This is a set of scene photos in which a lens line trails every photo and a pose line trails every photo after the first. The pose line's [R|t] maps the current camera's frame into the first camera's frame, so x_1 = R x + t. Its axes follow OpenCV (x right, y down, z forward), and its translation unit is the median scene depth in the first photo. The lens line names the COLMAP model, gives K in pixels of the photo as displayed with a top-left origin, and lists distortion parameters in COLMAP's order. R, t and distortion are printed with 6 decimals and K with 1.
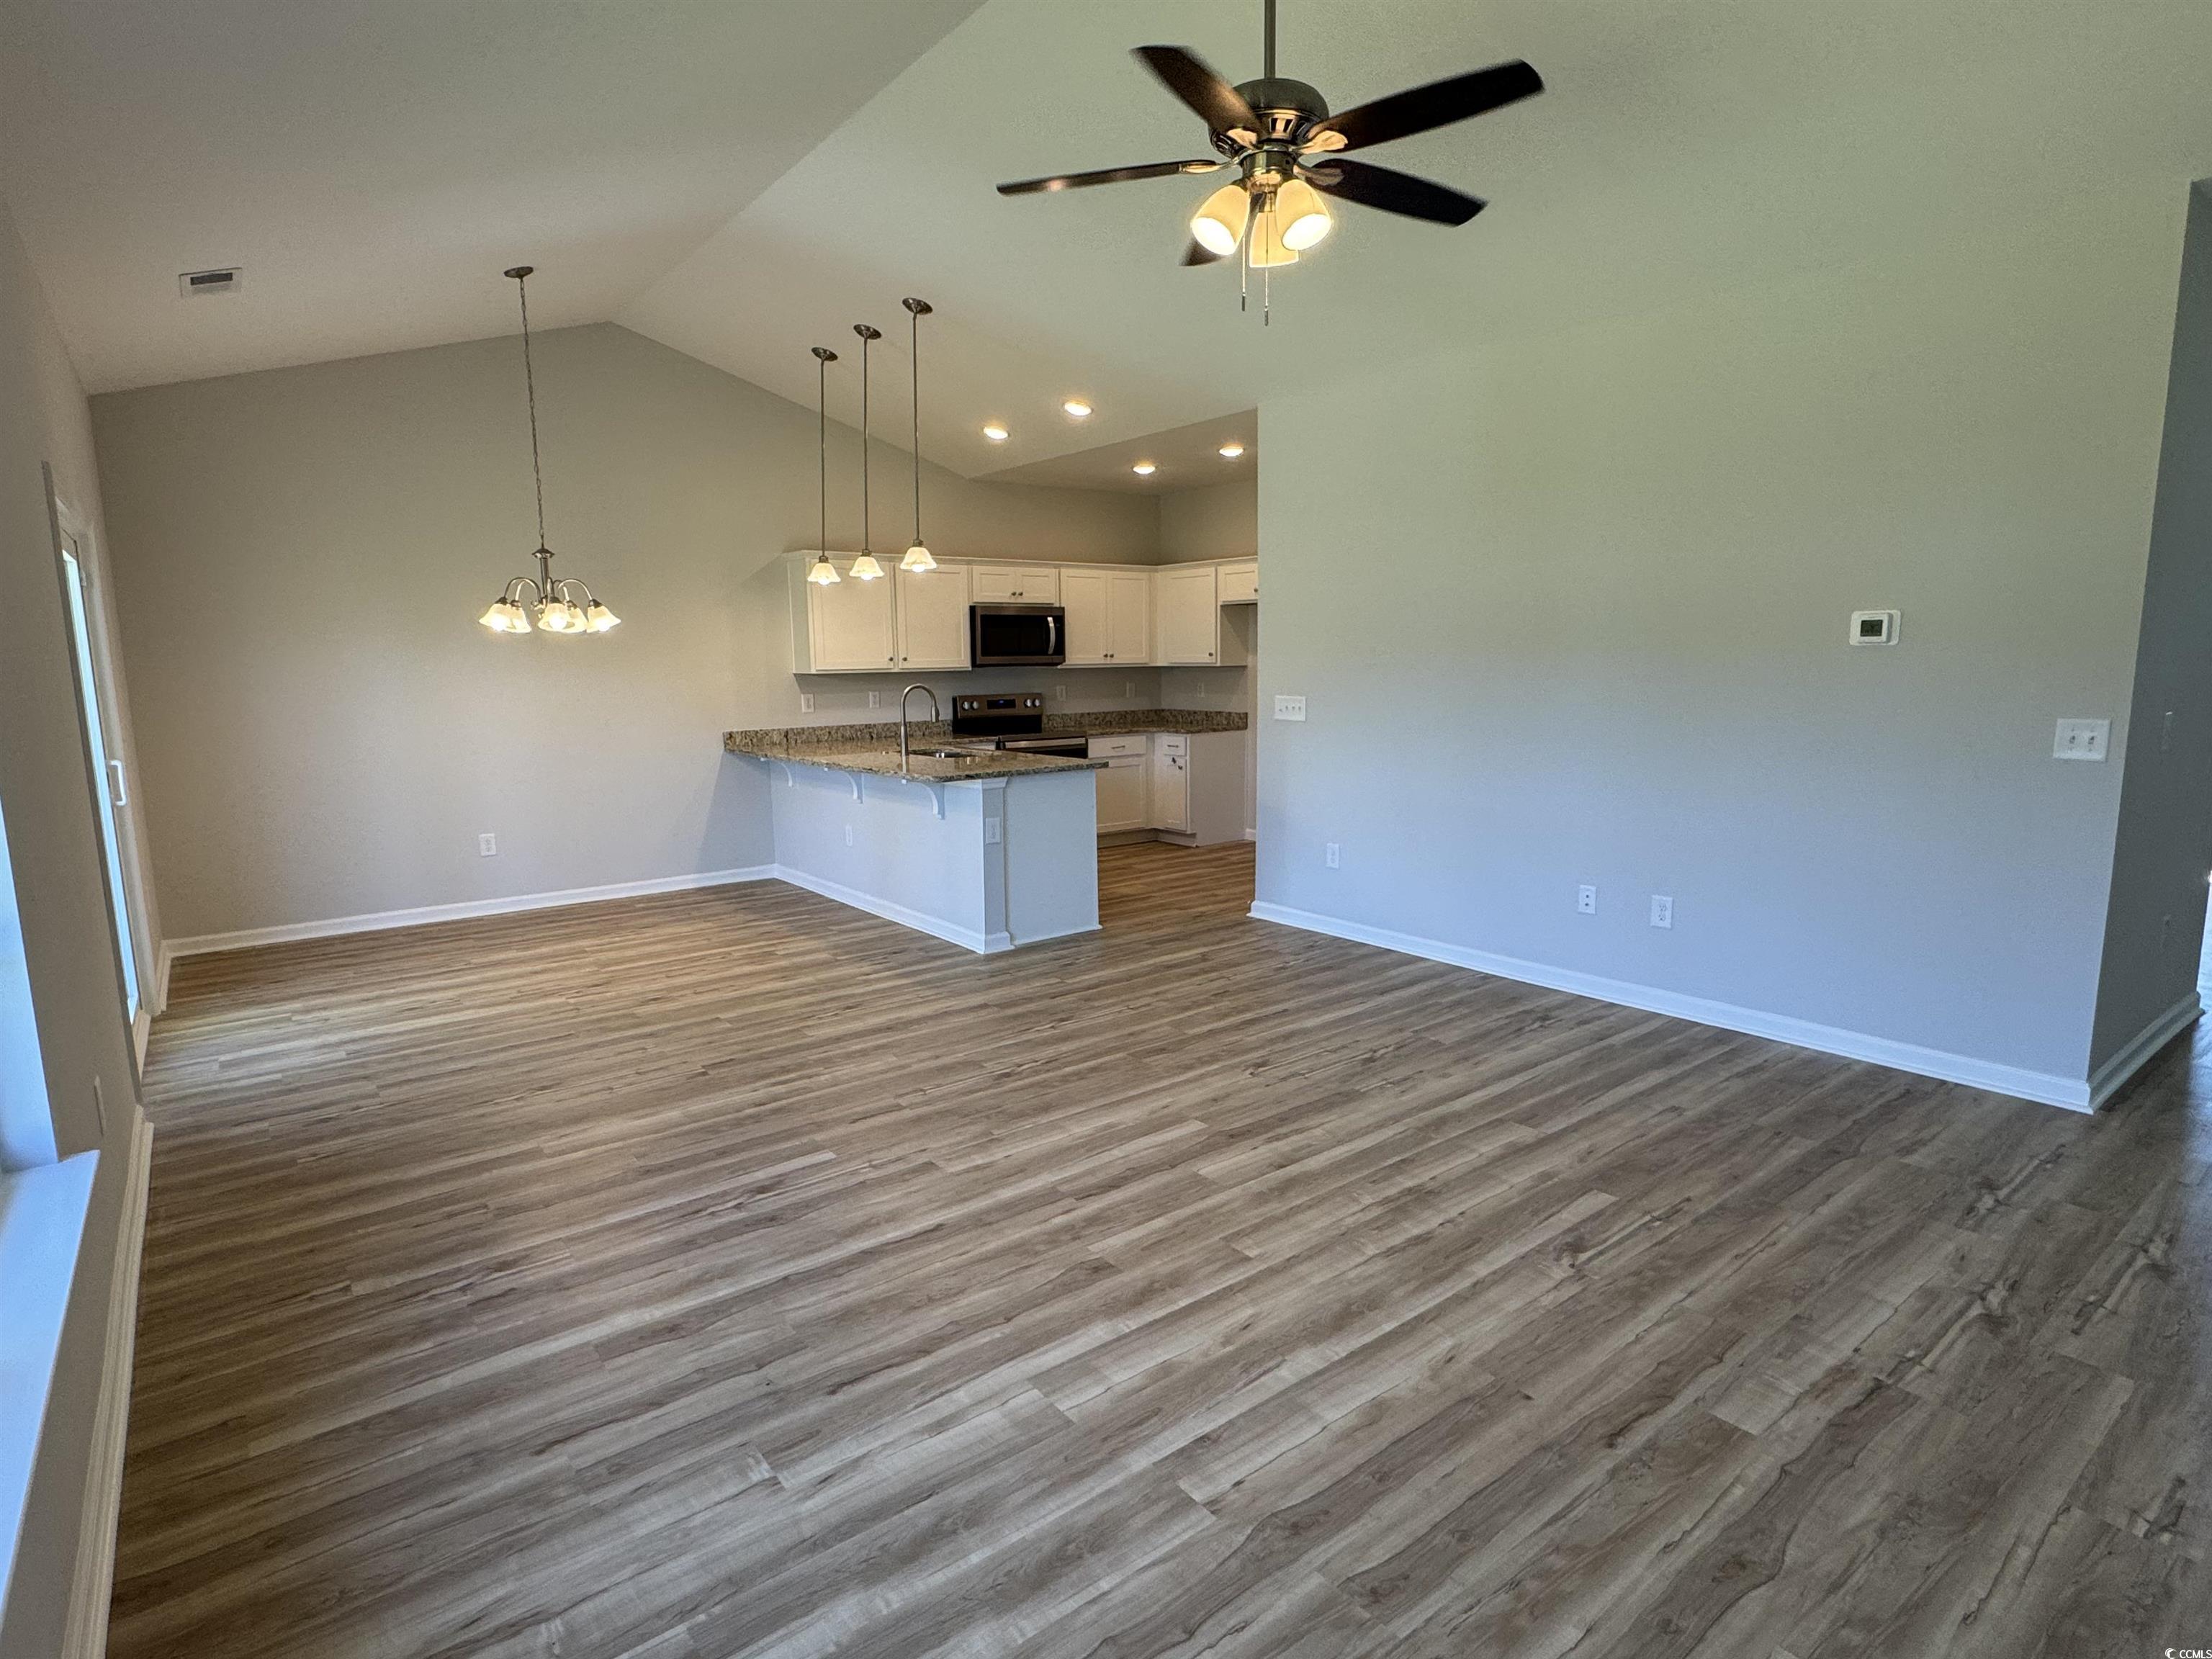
lens RADIAL K [[1153.9, 0, 1106.0], [0, 1153.9, 829.5], [0, 0, 1]] dist [-0.001652, 0.000834]
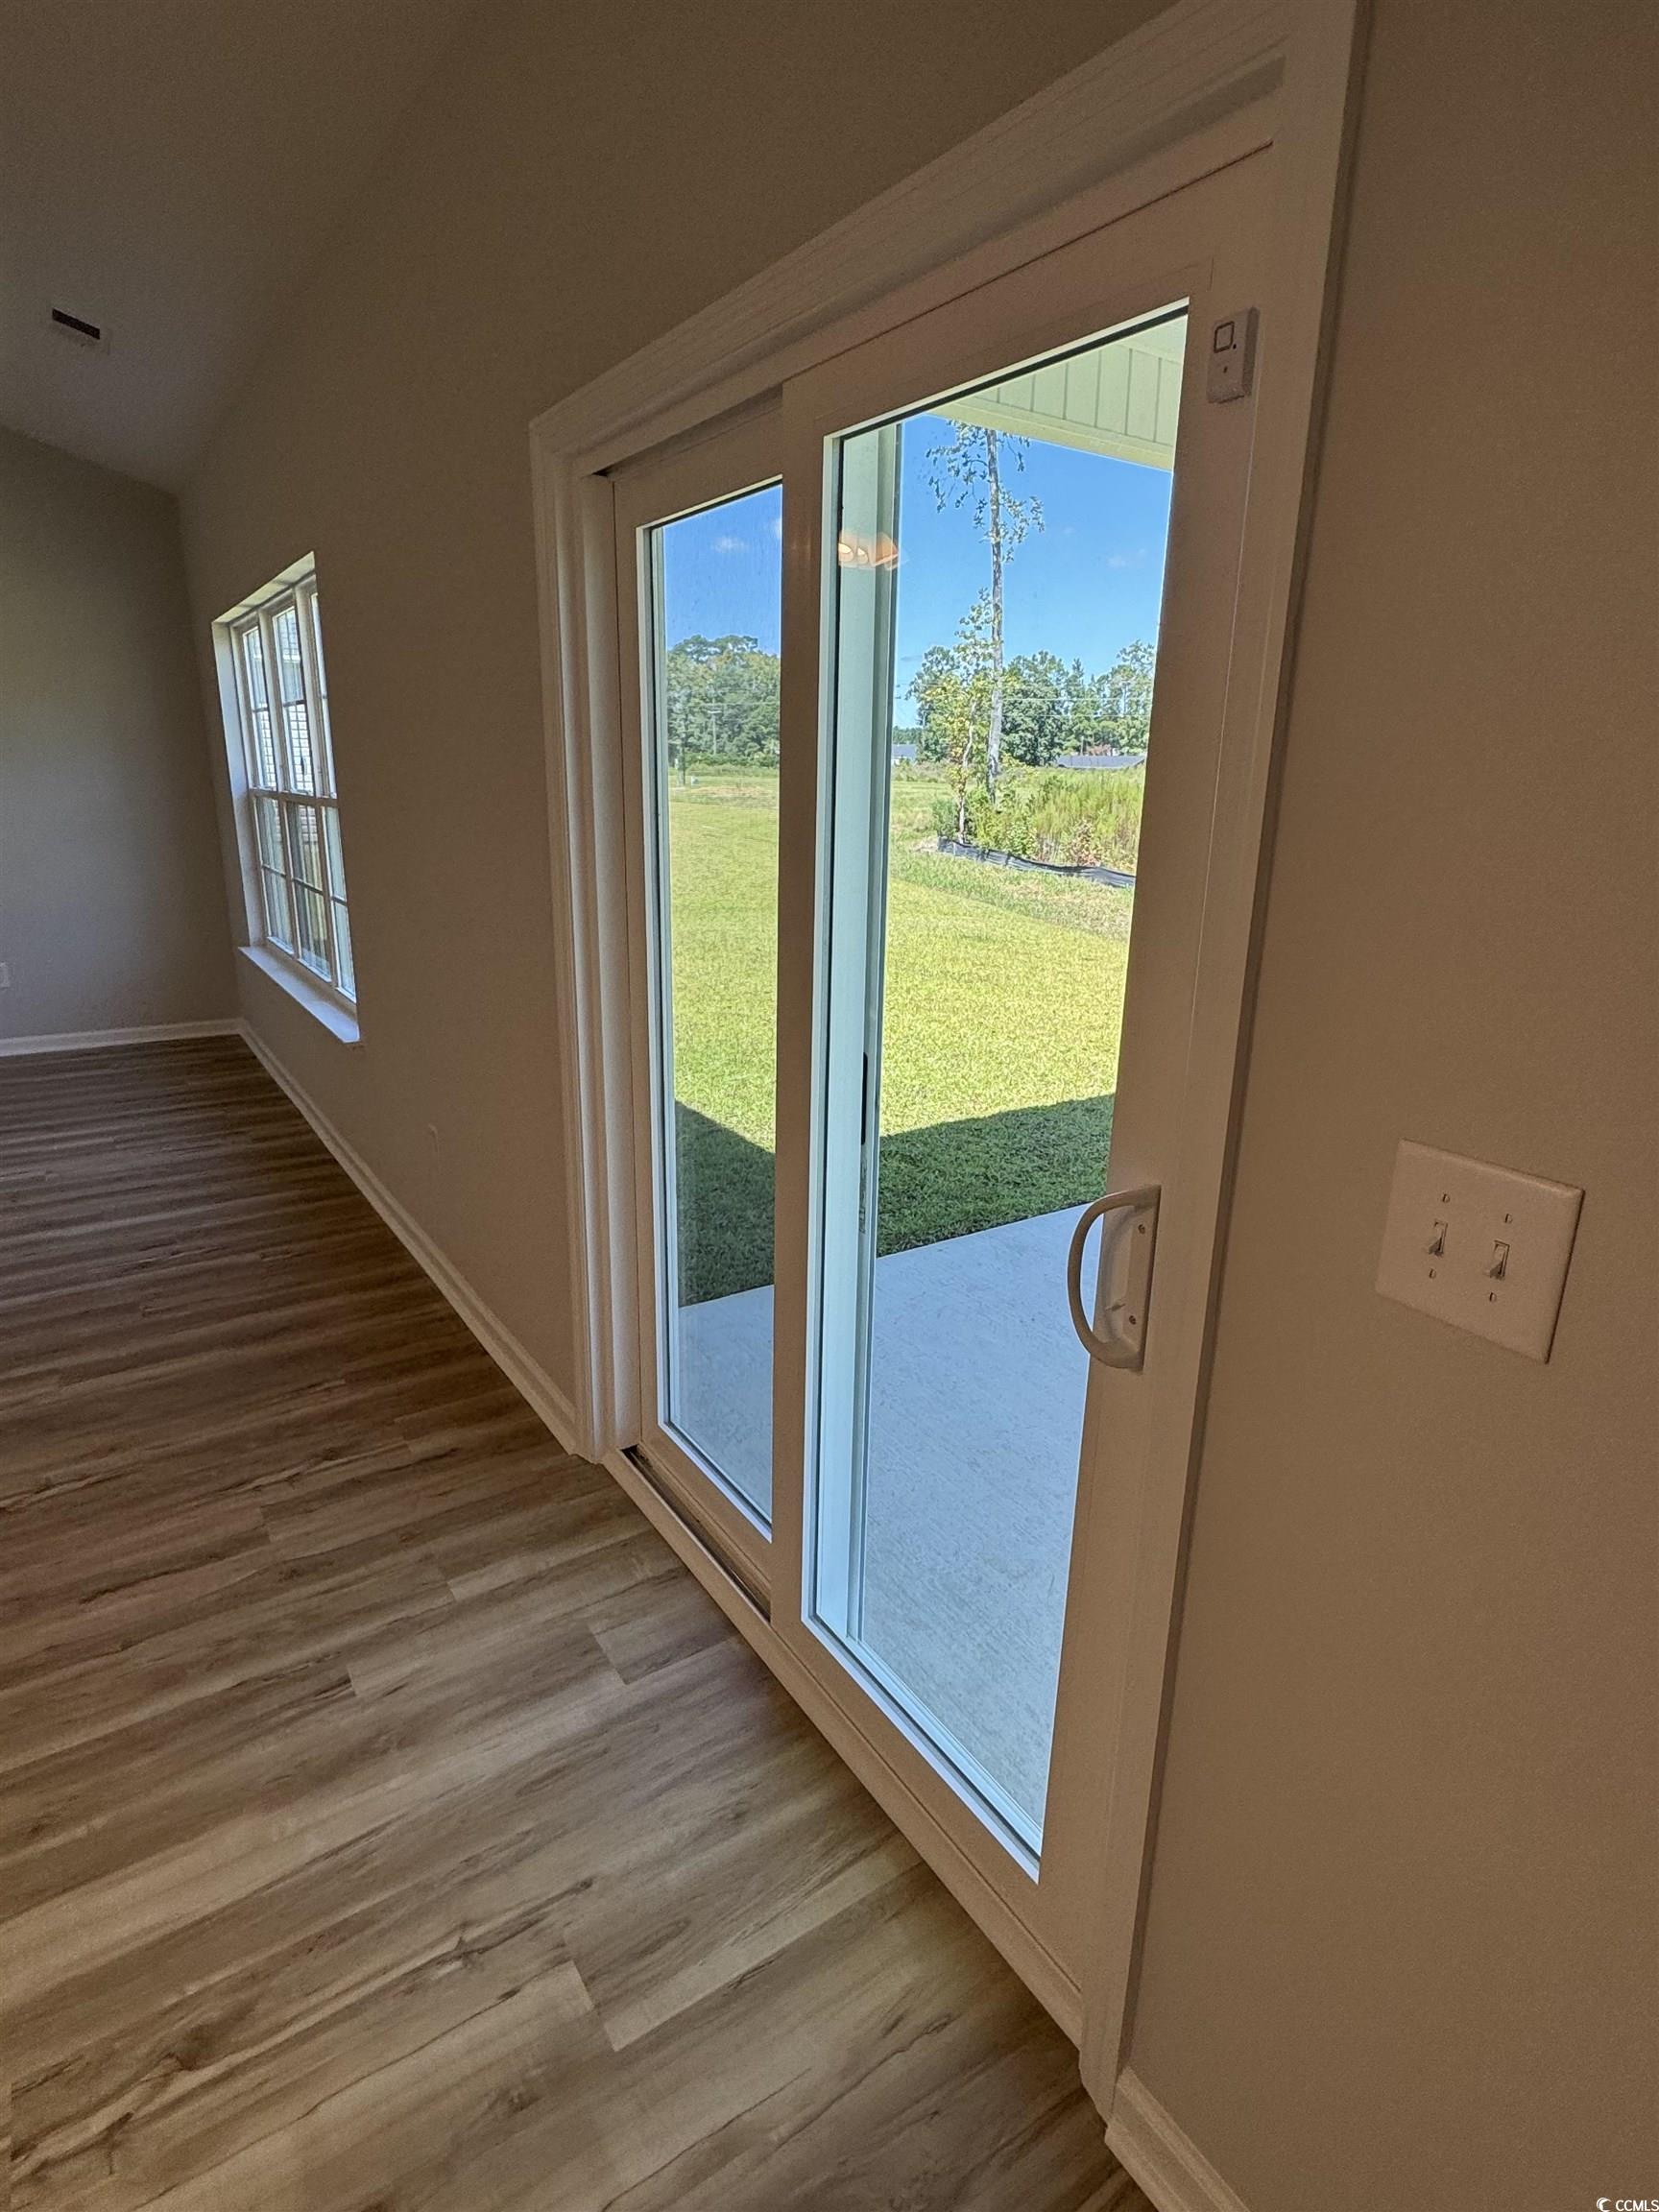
lens RADIAL K [[1153.9, 0, 836.3], [0, 1153.9, 1113.6], [0, 0, 1]] dist [-0.001652, 0.000834]
pose [[-0.997744, -0.024286, 0.062588, -0.898155], [0.004645, 0.905071, 0.425235, -0.200010], [-0.066974, 0.424566, -0.902916, 1.340900]]
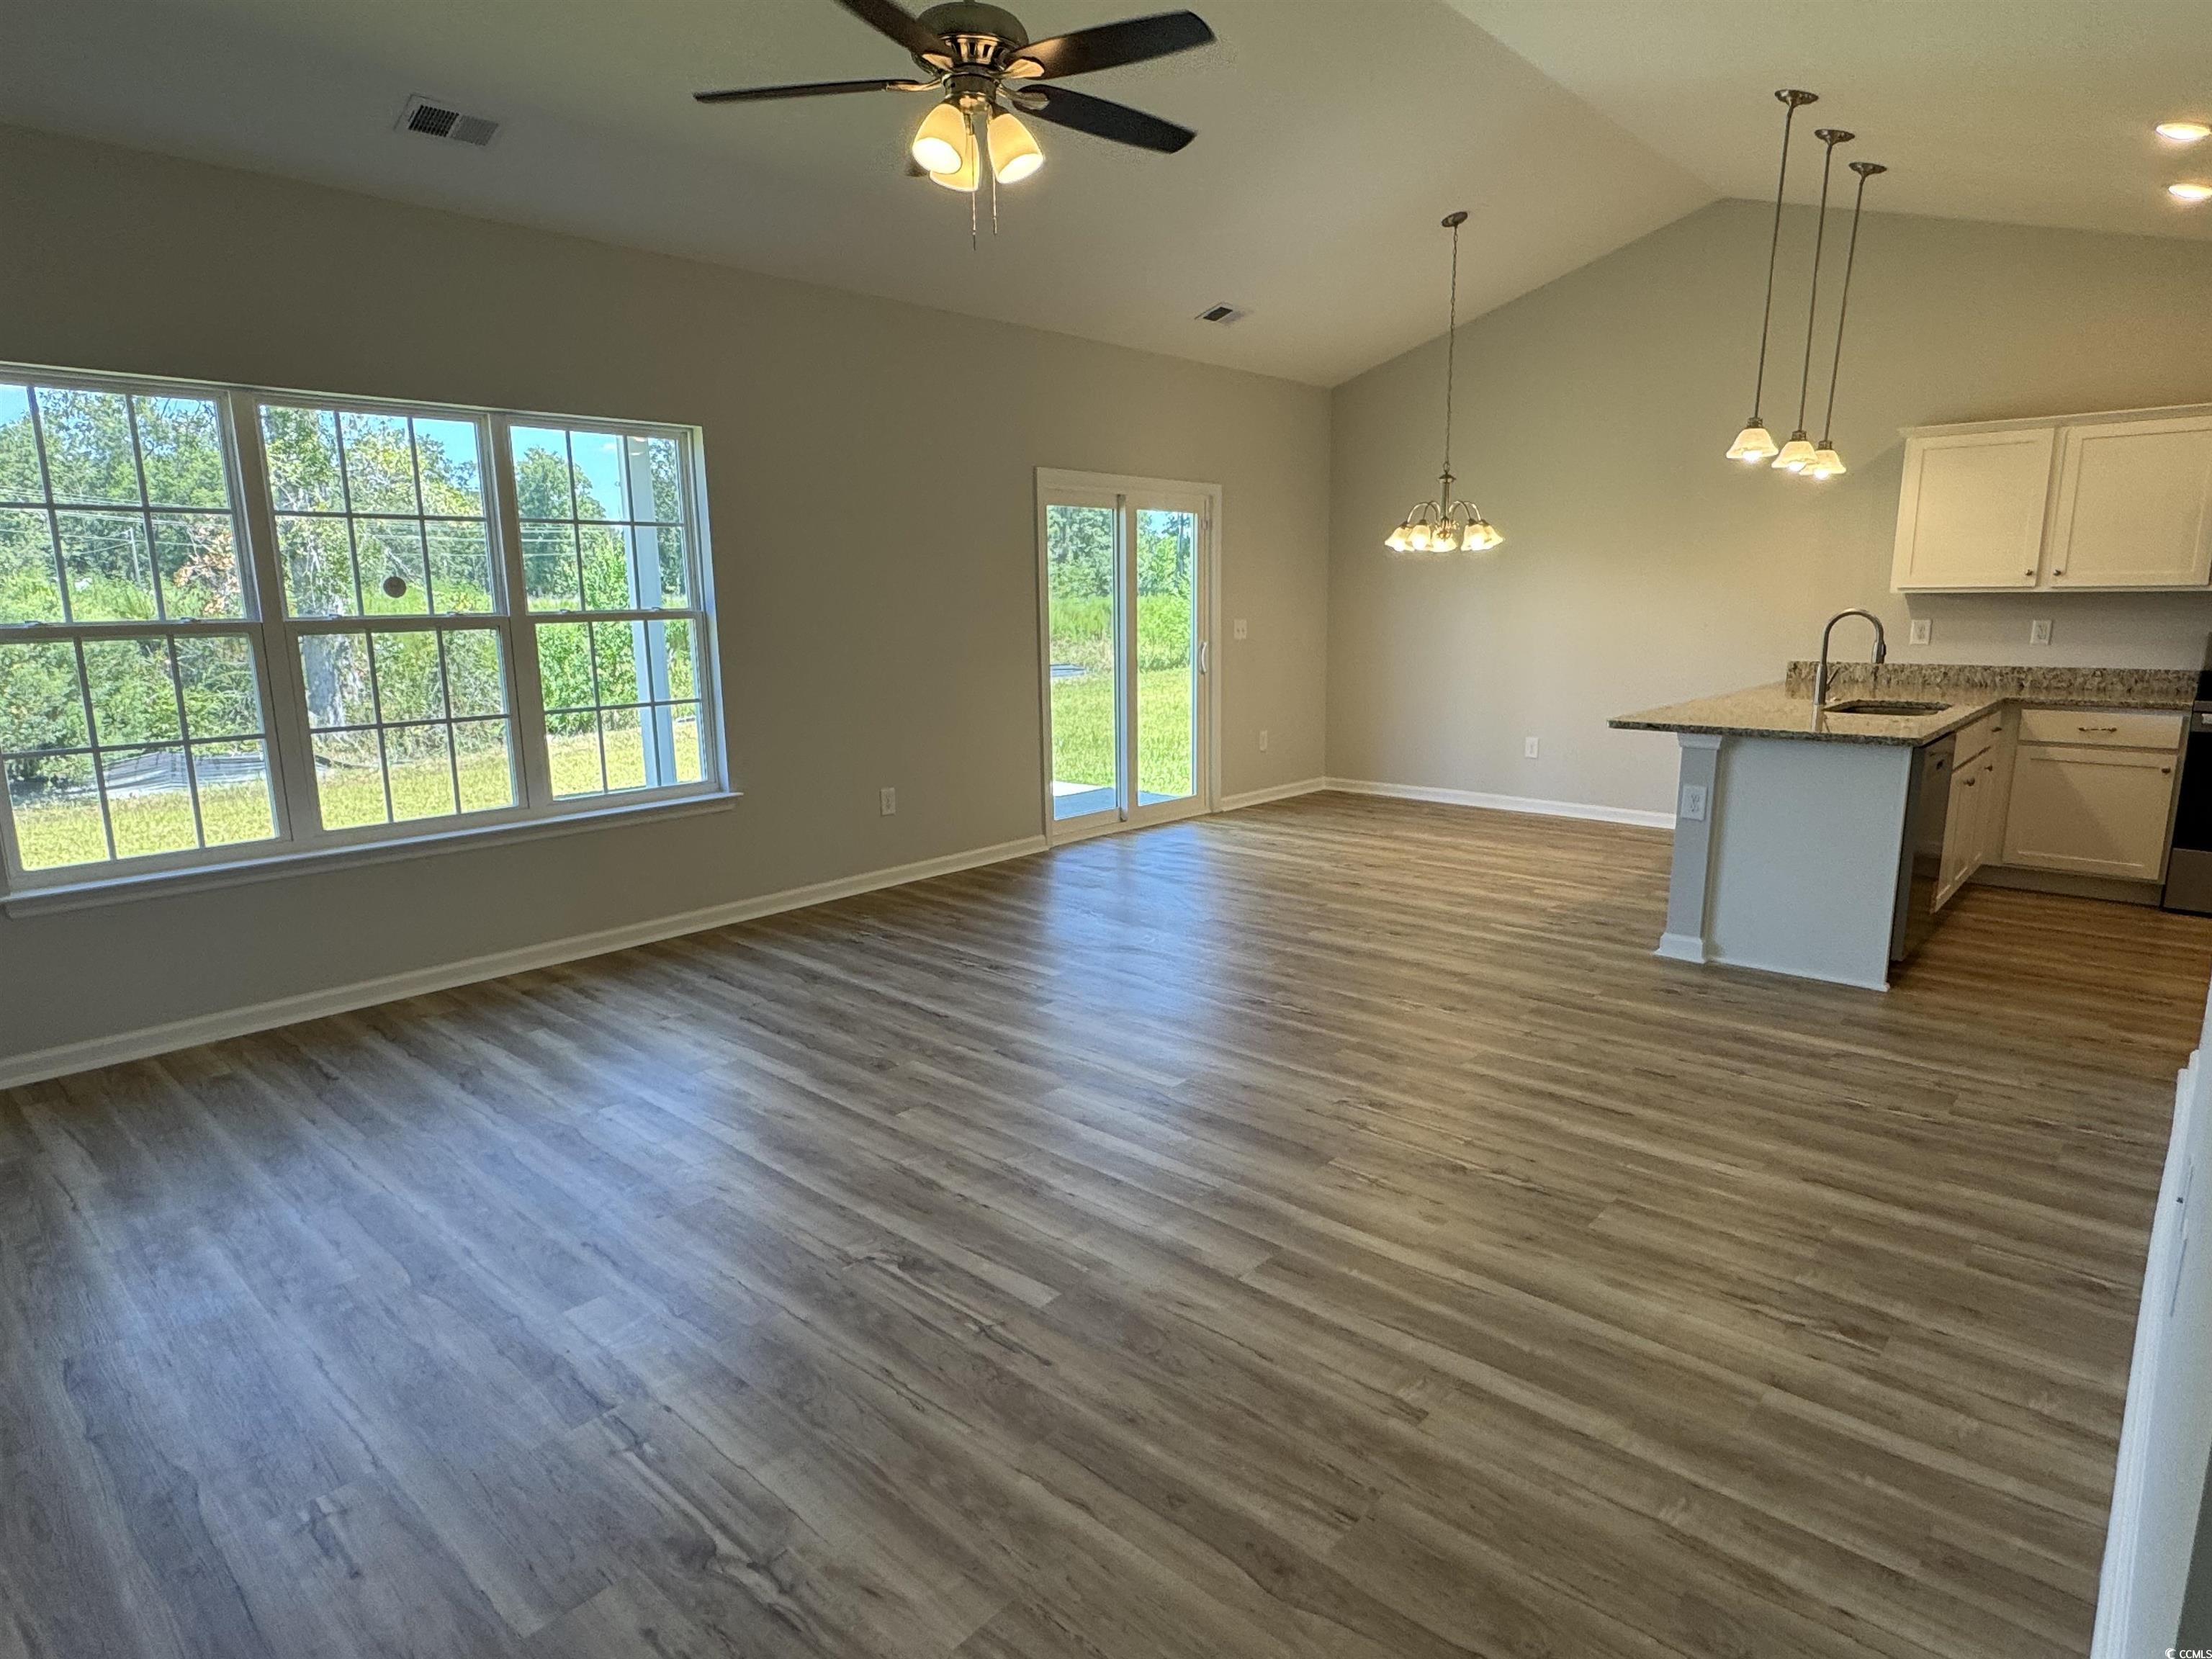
lens RADIAL K [[1246.2, 0, 1106.0], [0, 1246.2, 829.5], [0, 0, 1]] dist [-0.000463, 0.001212]
pose [[0.173118, 0.198007, -0.964792, 0.865312], [-0.138222, 0.974772, 0.175253, -0.098930], [0.975154, 0.103015, 0.196120, 0.624364]]
